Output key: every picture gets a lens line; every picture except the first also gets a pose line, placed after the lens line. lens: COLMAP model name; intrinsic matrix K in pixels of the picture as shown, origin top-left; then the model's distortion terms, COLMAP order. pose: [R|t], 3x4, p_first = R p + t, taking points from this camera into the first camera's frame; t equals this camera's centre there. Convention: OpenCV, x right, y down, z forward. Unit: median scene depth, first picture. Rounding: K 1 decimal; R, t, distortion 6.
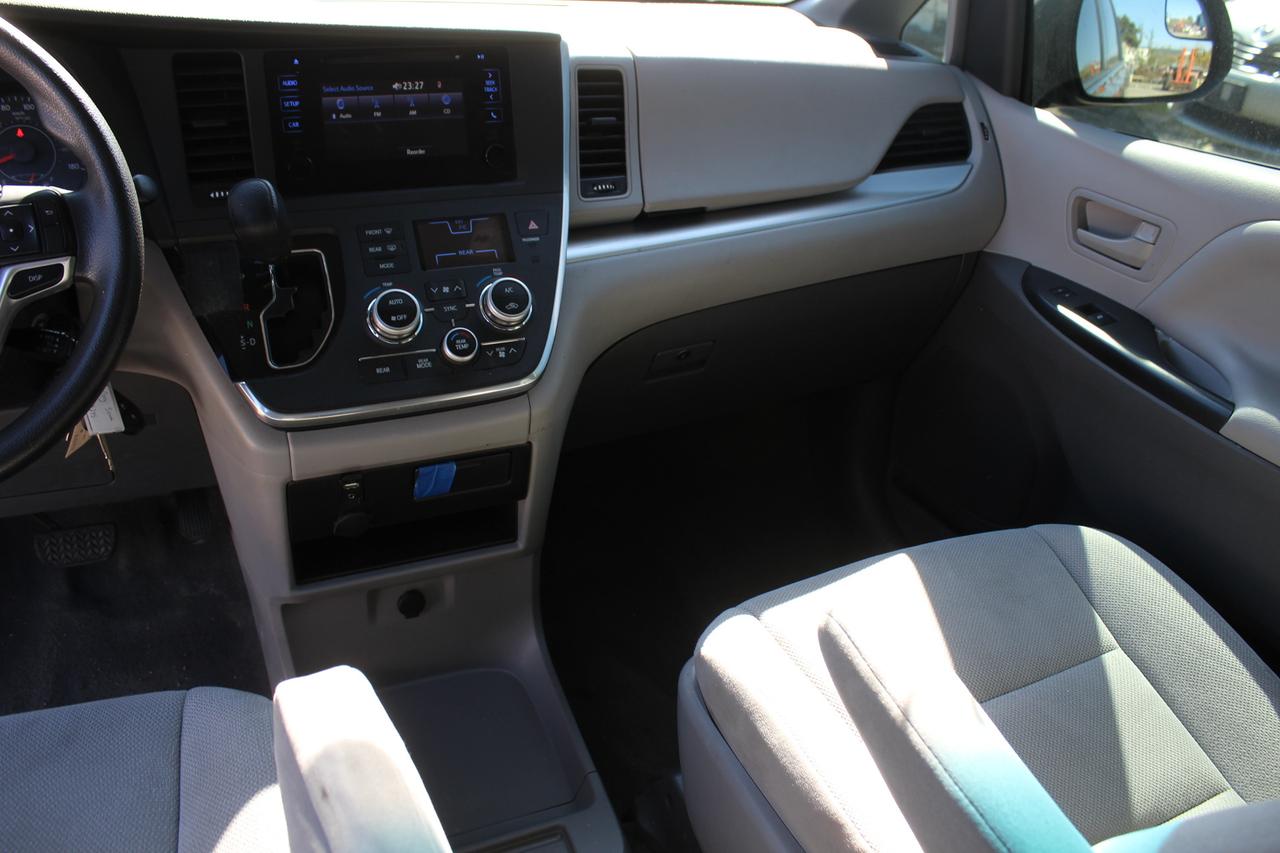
lens RADIAL K [[1045.8, 0, 643.9], [0, 1045.8, 400.6], [0, 0, 1]] dist [-0.166962, 0.129728]
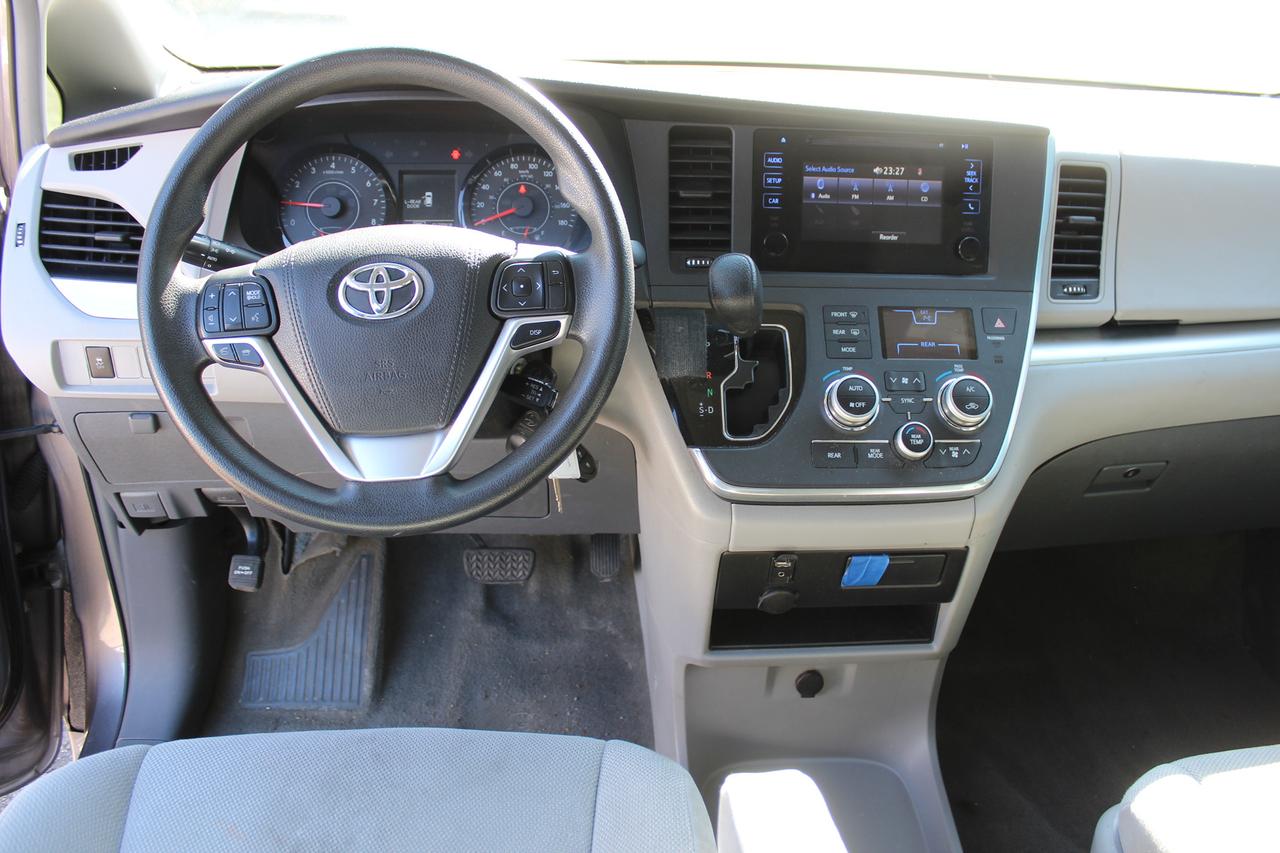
lens RADIAL K [[1045.8, 0, 652.0], [0, 1045.8, 403.7], [0, 0, 1]] dist [-0.166962, 0.129728]
pose [[0.931875, 0.122683, -0.341405, -0.077050], [-0.140372, 0.989717, -0.027497, -0.025087], [0.334521, 0.073548, 0.939514, 0.003315]]
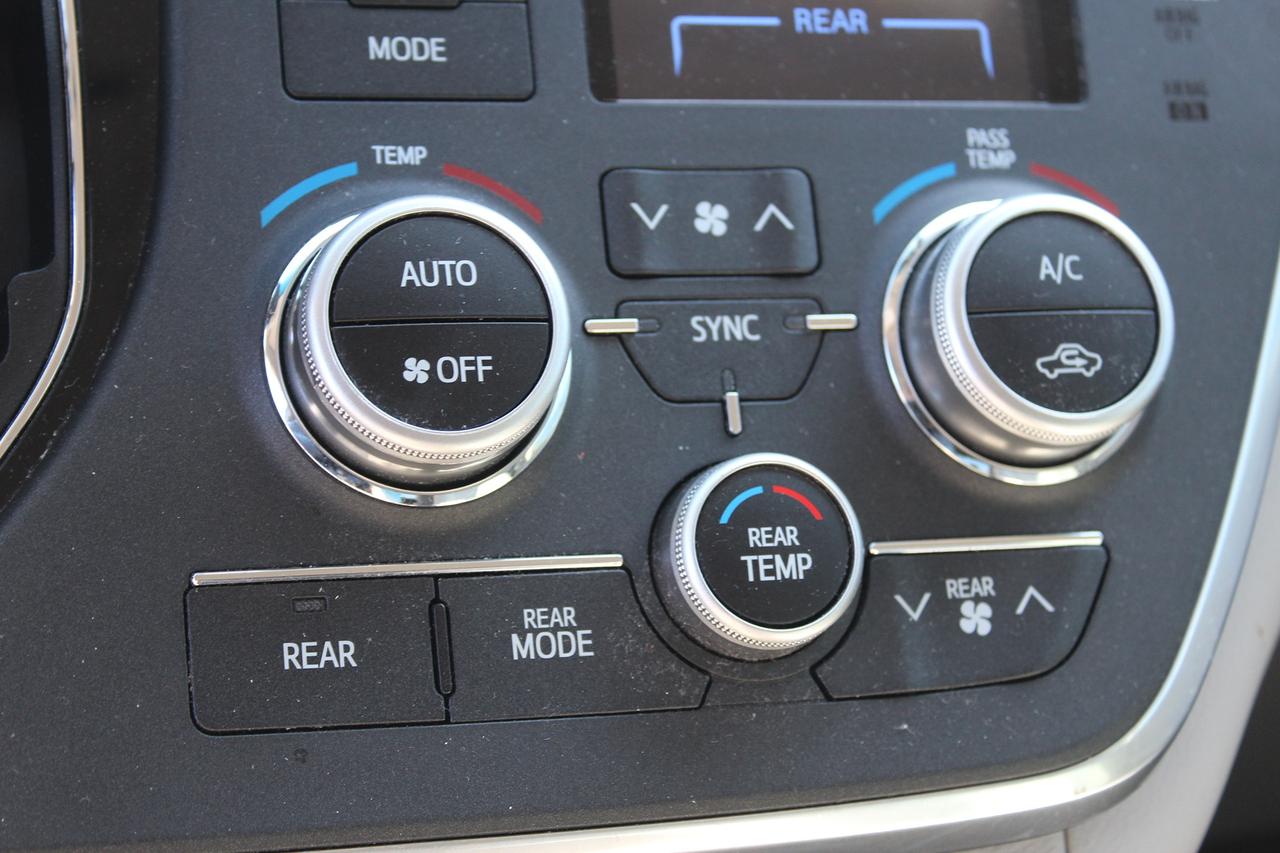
lens RADIAL K [[2682.0, 0, 634.7], [0, 2682.0, 425.7], [0, 0, 1]] dist [0.056462, 0.000000]
pose [[0.984361, 0.135647, -0.112402, -0.146445], [-0.131249, 0.990297, 0.045678, -0.090927], [0.117507, -0.030211, 0.992612, 0.530173]]
